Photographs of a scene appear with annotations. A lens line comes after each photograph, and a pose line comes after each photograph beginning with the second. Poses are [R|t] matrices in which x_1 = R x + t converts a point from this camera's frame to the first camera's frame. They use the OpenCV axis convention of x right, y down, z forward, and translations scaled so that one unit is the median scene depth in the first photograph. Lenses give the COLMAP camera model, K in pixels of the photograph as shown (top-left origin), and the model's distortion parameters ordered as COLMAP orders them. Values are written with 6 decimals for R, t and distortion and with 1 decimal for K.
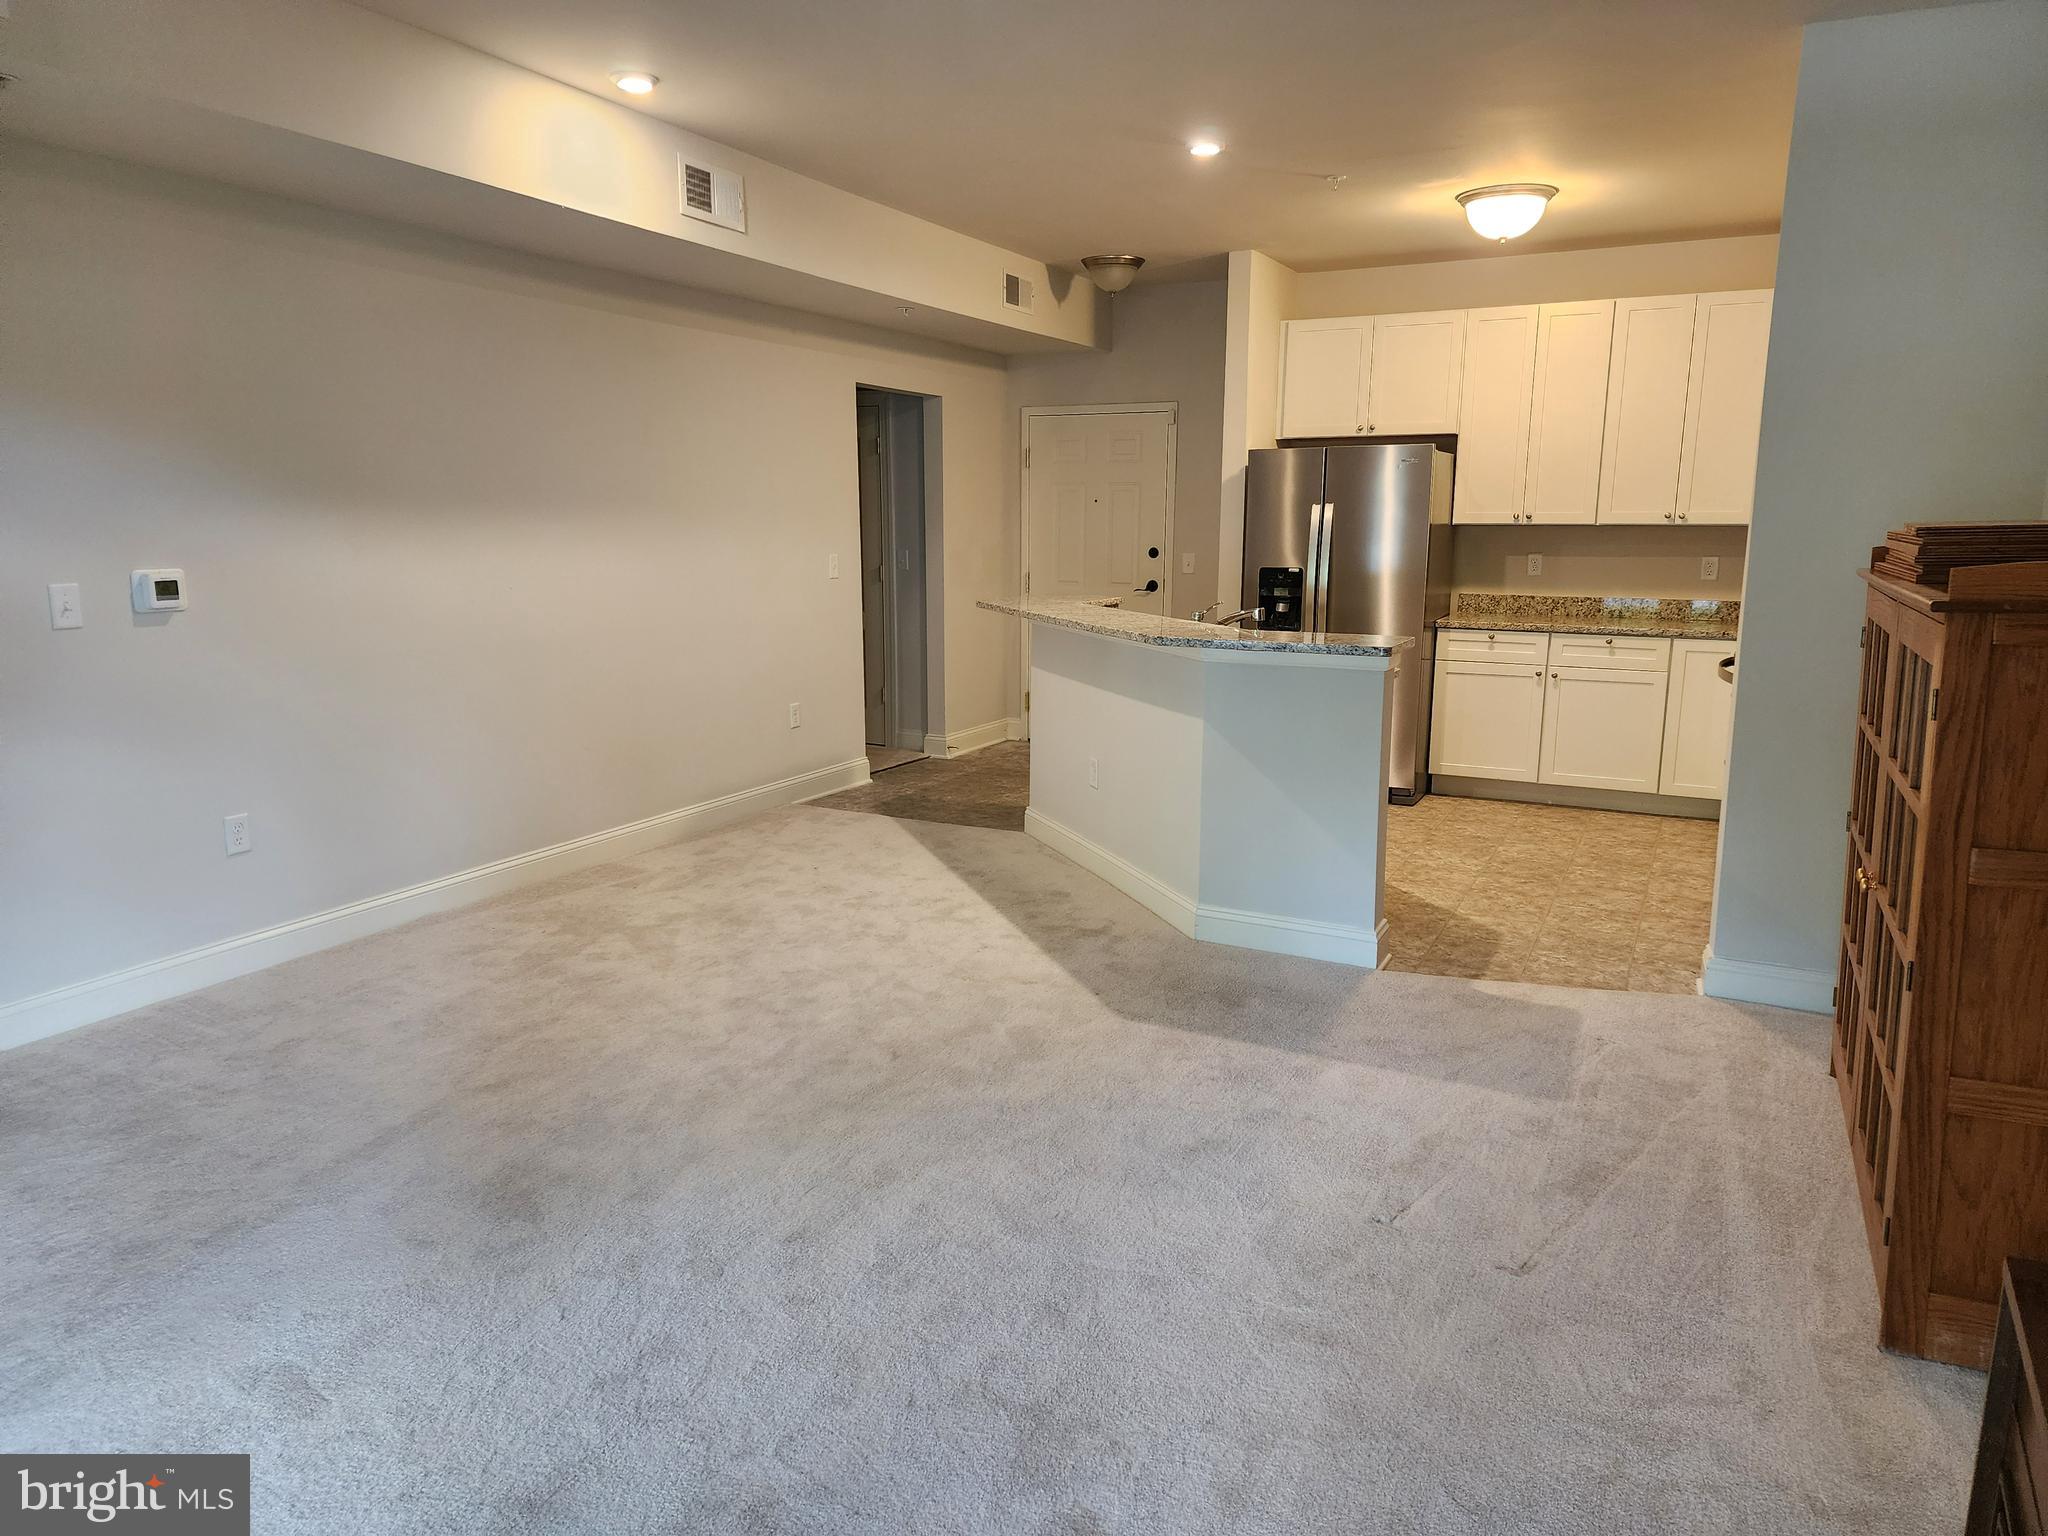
lens RADIAL K [[1376.0, 0, 1009.8], [0, 1376.0, 771.0], [0, 0, 1]] dist [0.134963, -0.252845]
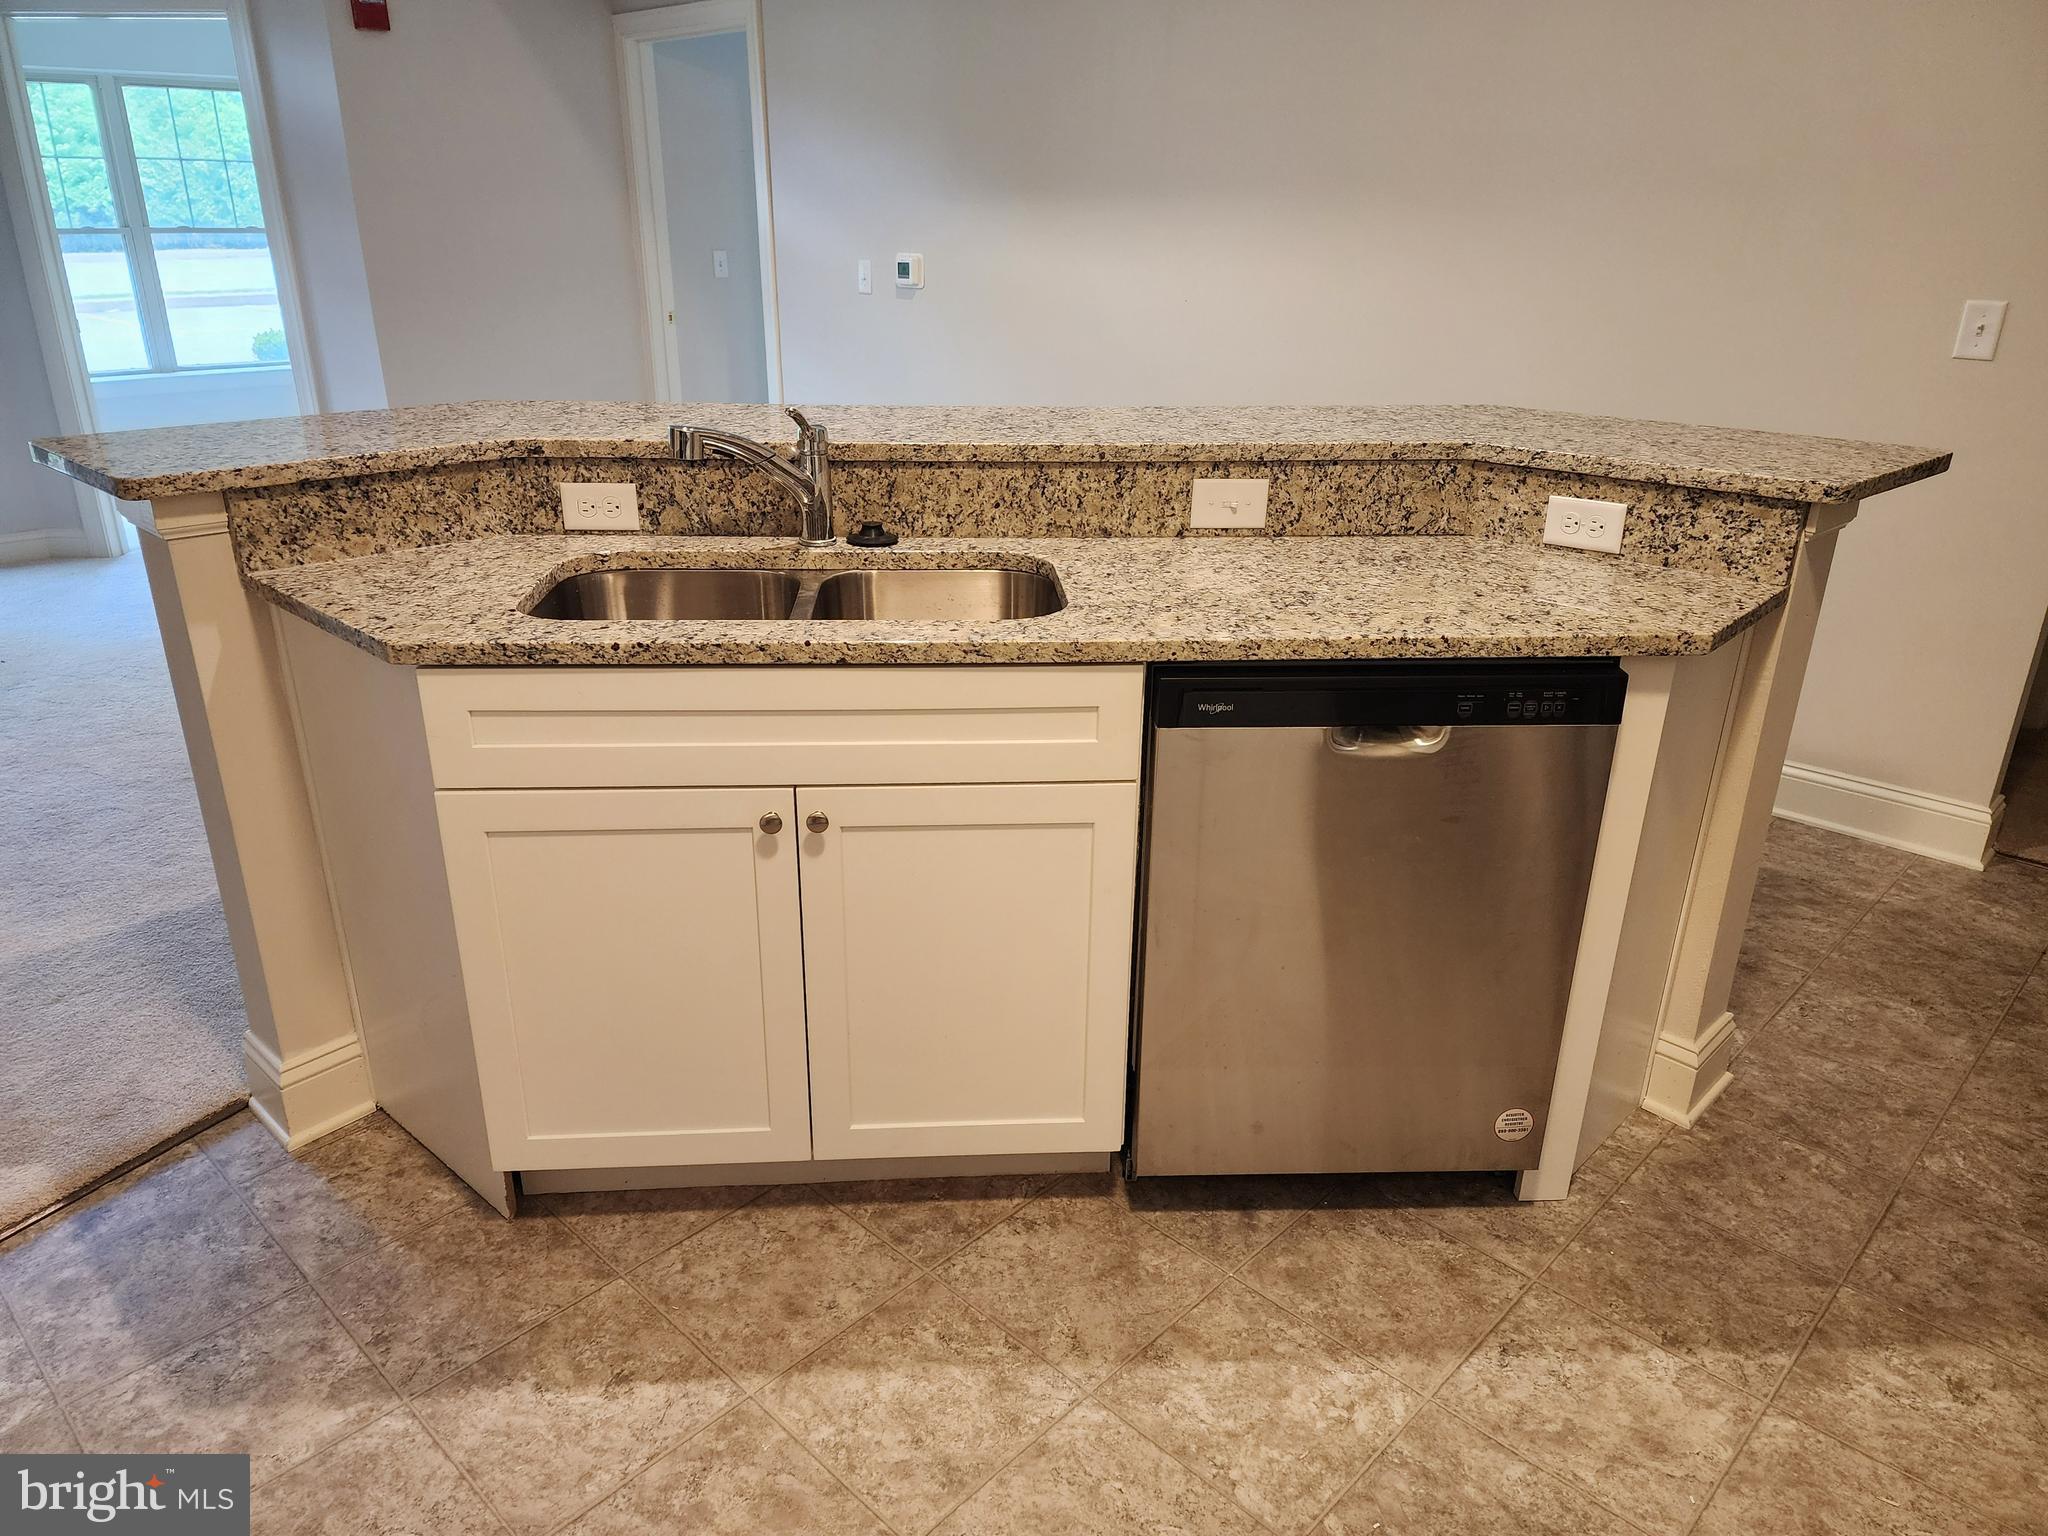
lens RADIAL K [[1396.5, 0, 1024.0], [0, 1396.5, 768.0], [0, 0, 1]] dist [0.053934, -0.055816]
pose [[-0.296484, 0.339147, -0.892791, 0.399218], [-0.187132, 0.896072, 0.402537, -0.153633], [0.936525, 0.286416, -0.202206, 0.880204]]
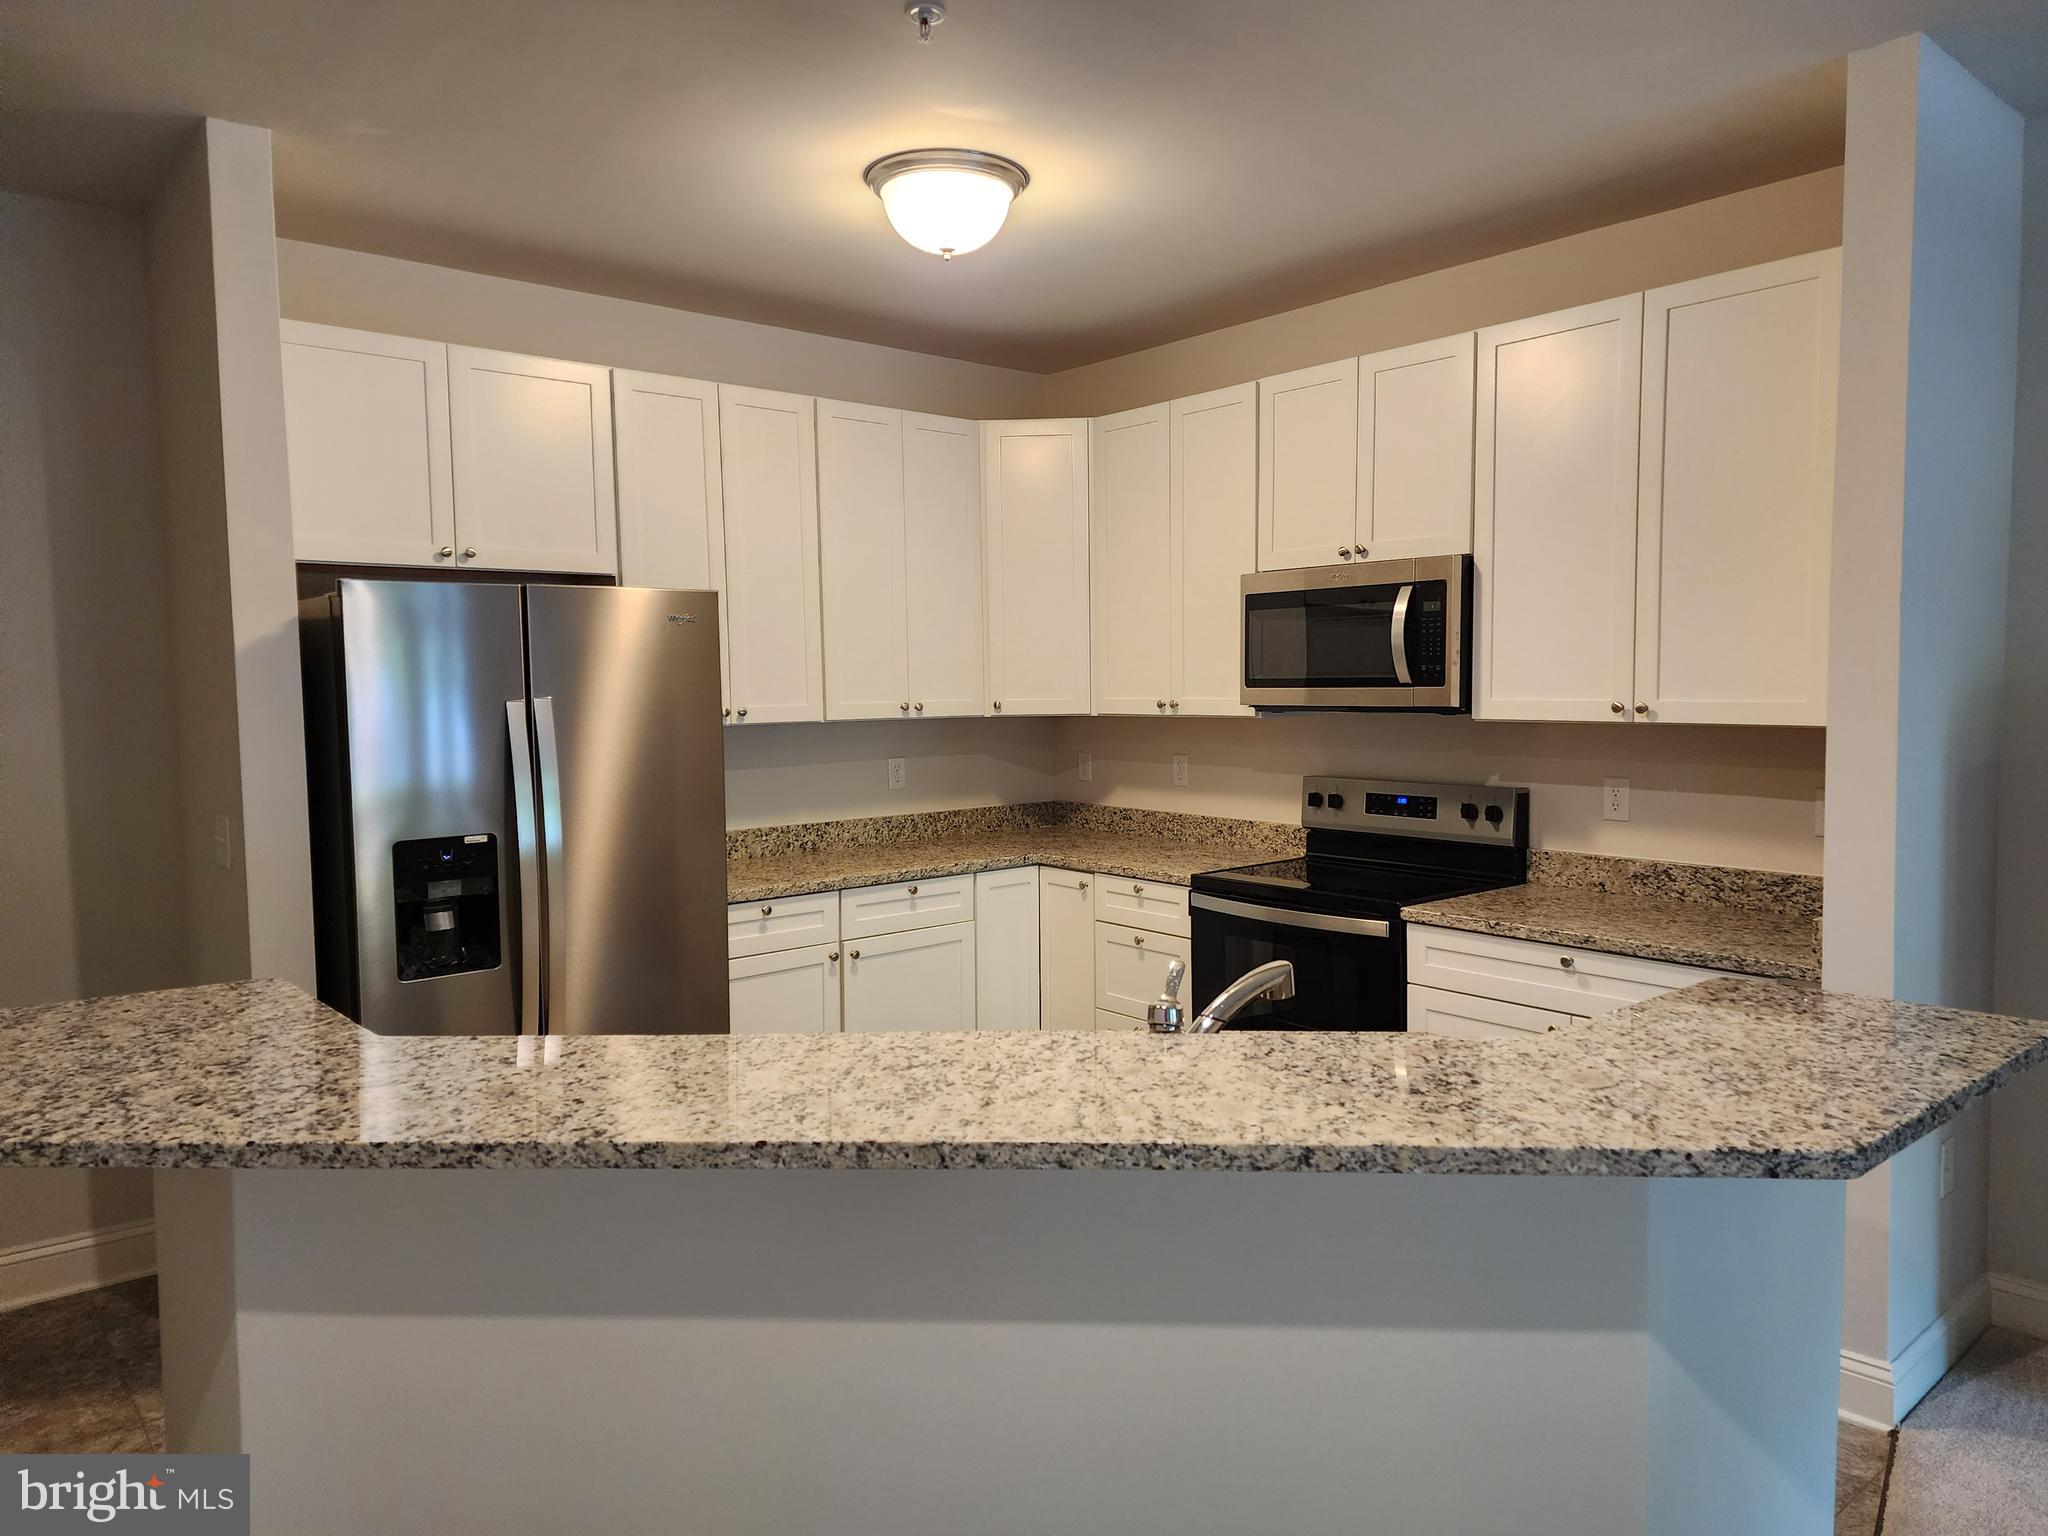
lens RADIAL K [[1387.8, 0, 1087.8], [0, 1387.8, 767.8], [0, 0, 1]] dist [0.087670, -0.066762]
pose [[0.359069, -0.072968, 0.930454, -0.162681], [0.184190, 0.982872, 0.005998, -0.136166], [-0.914956, 0.169226, 0.366359, 0.647440]]
